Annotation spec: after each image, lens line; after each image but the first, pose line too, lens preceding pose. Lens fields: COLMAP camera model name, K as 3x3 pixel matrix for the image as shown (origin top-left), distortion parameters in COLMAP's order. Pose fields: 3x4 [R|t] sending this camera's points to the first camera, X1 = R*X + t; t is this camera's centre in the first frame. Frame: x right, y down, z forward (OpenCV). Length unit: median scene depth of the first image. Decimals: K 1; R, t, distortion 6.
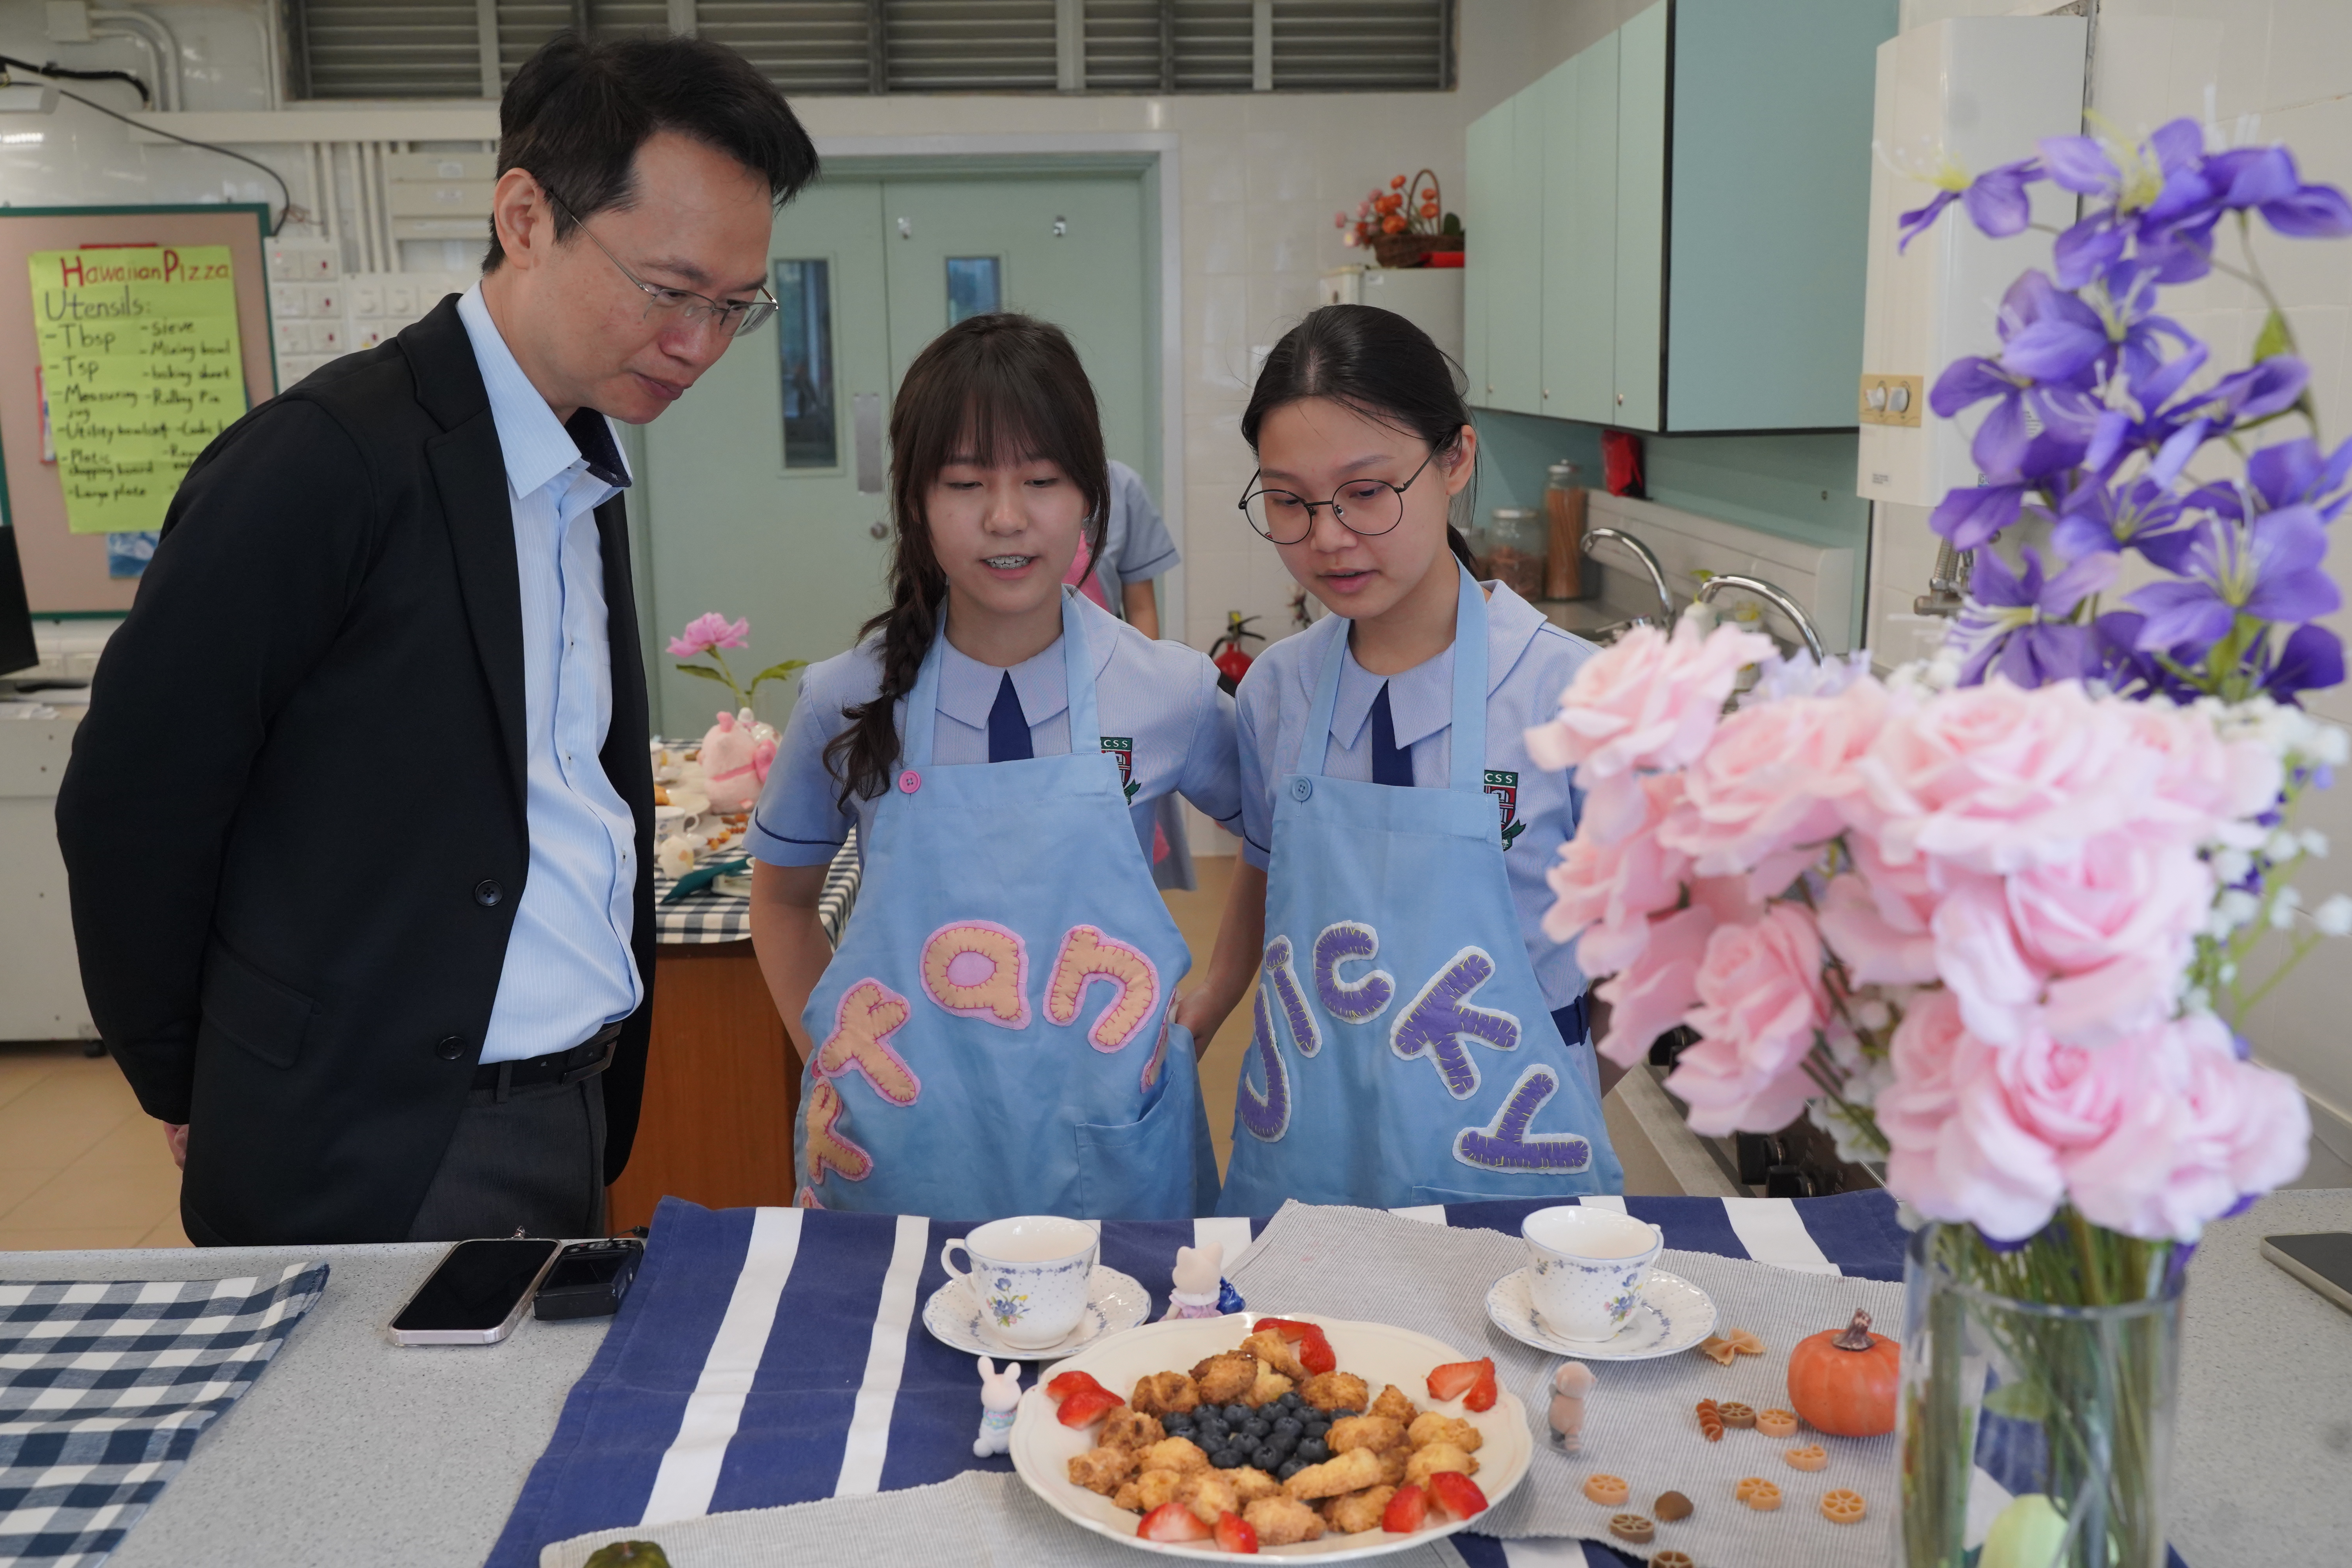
lens RADIAL K [[2106.7, 0, 1180.8], [0, 2106.7, 792.6], [0, 0, 1]] dist [-0.004576, -0.020102]
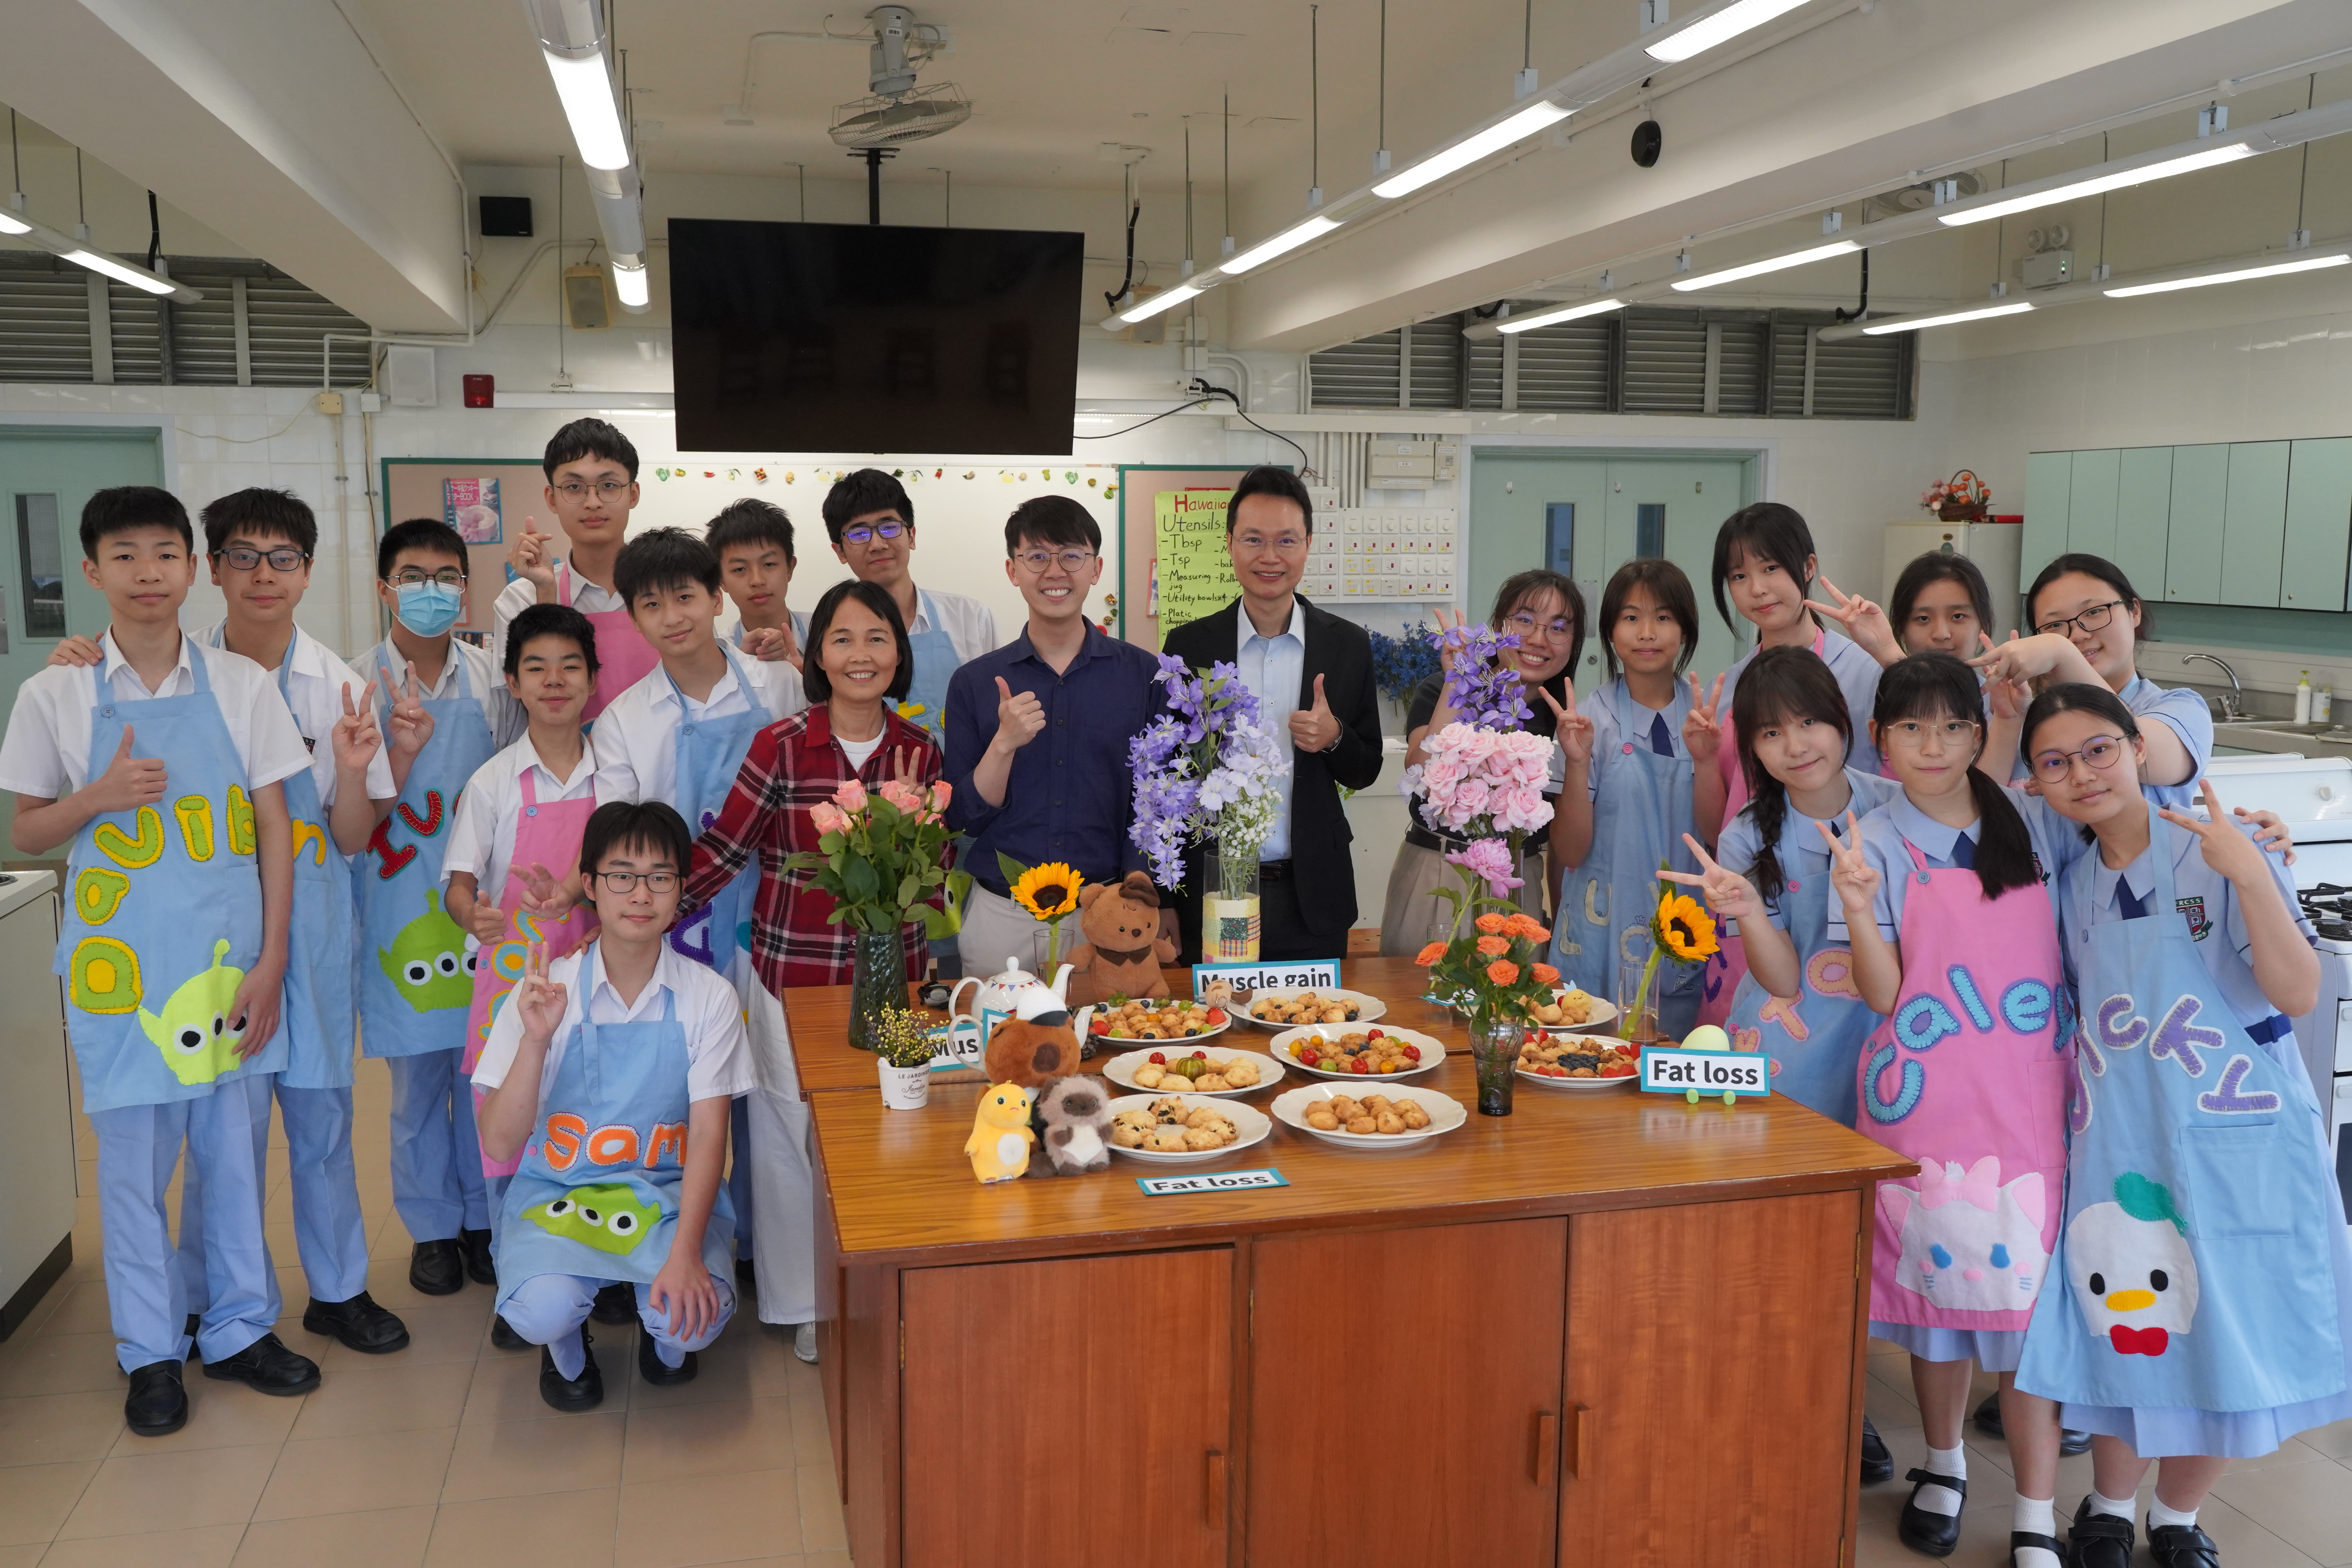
lens RADIAL K [[1946.7, 0, 1183.2], [0, 1946.7, 796.8], [0, 0, 1]] dist [-0.005361, 0.000611]
pose [[0.977098, -0.014190, 0.212316, -0.857919], [0.027037, 0.997966, -0.057725, 0.075280], [-0.211065, 0.062144, 0.975495, -0.501238]]
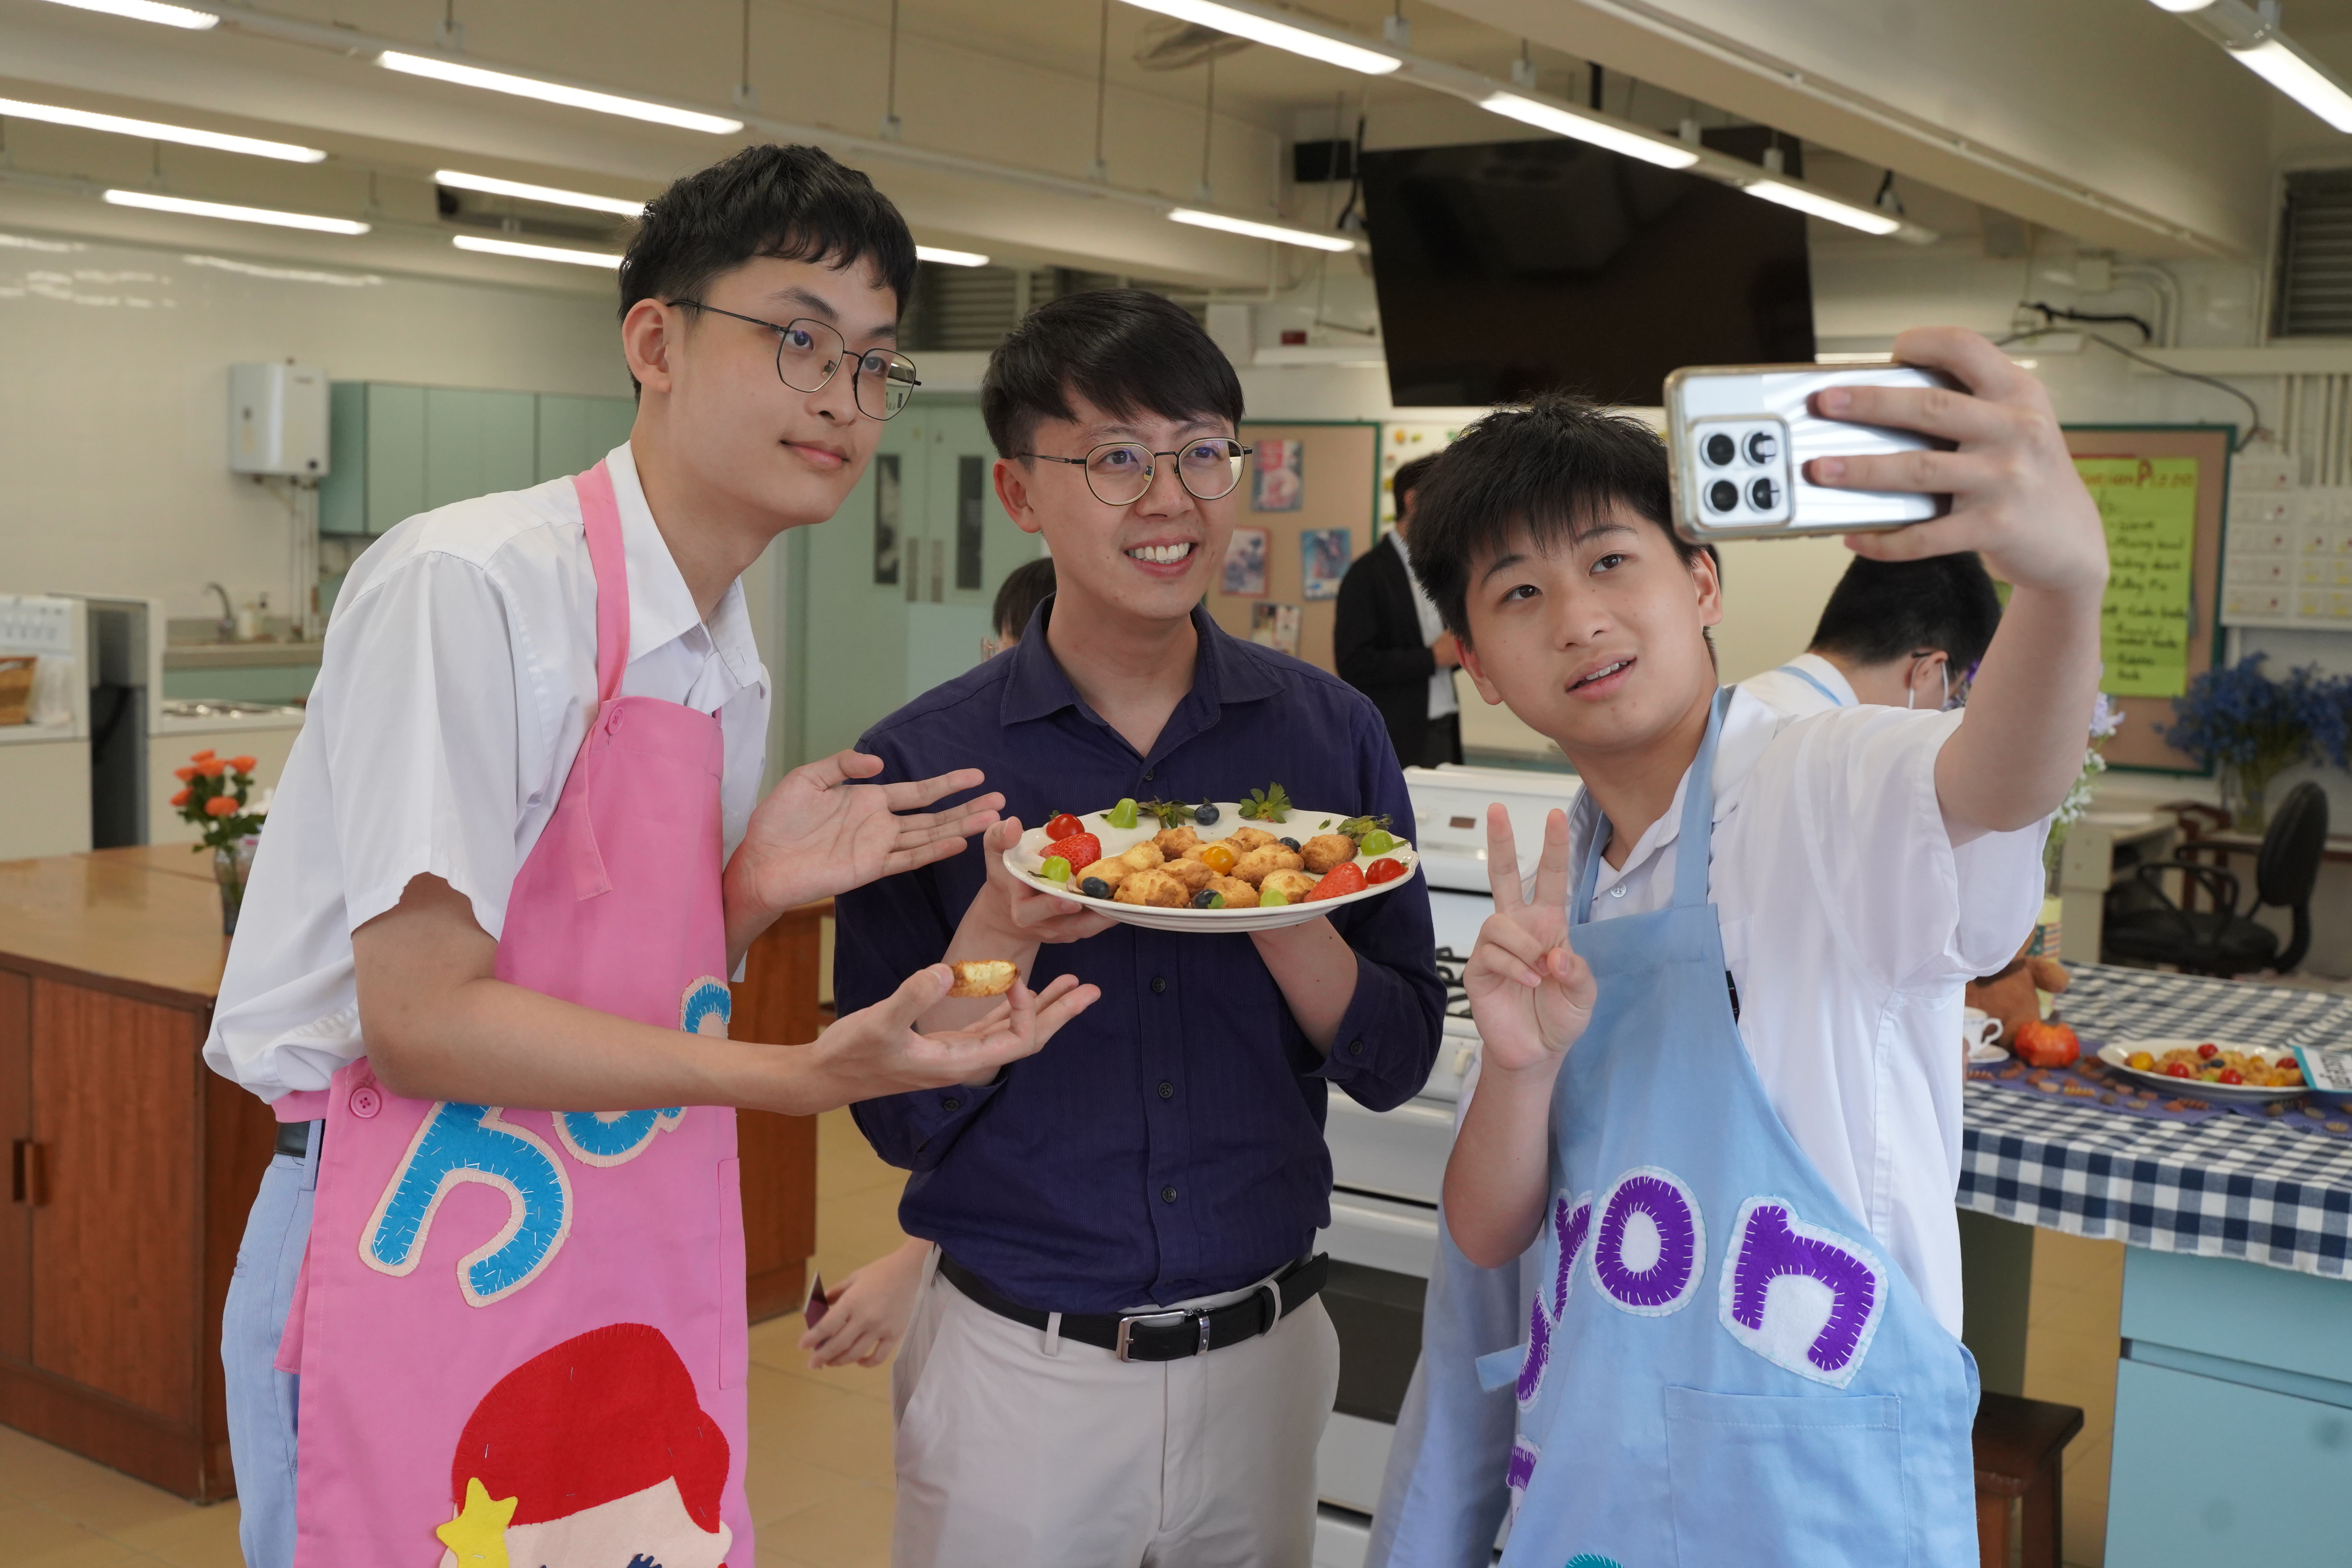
lens RADIAL K [[2614.2, 0, 1164.3], [0, 2614.2, 784.3], [0, 0, 1]] dist [-0.002962, 0.000000]
pose [[0.796610, 0.098572, -0.596402, -0.025505], [-0.159371, 0.985956, -0.049914, 0.082500], [0.583106, 0.134811, 0.801132, -0.476632]]
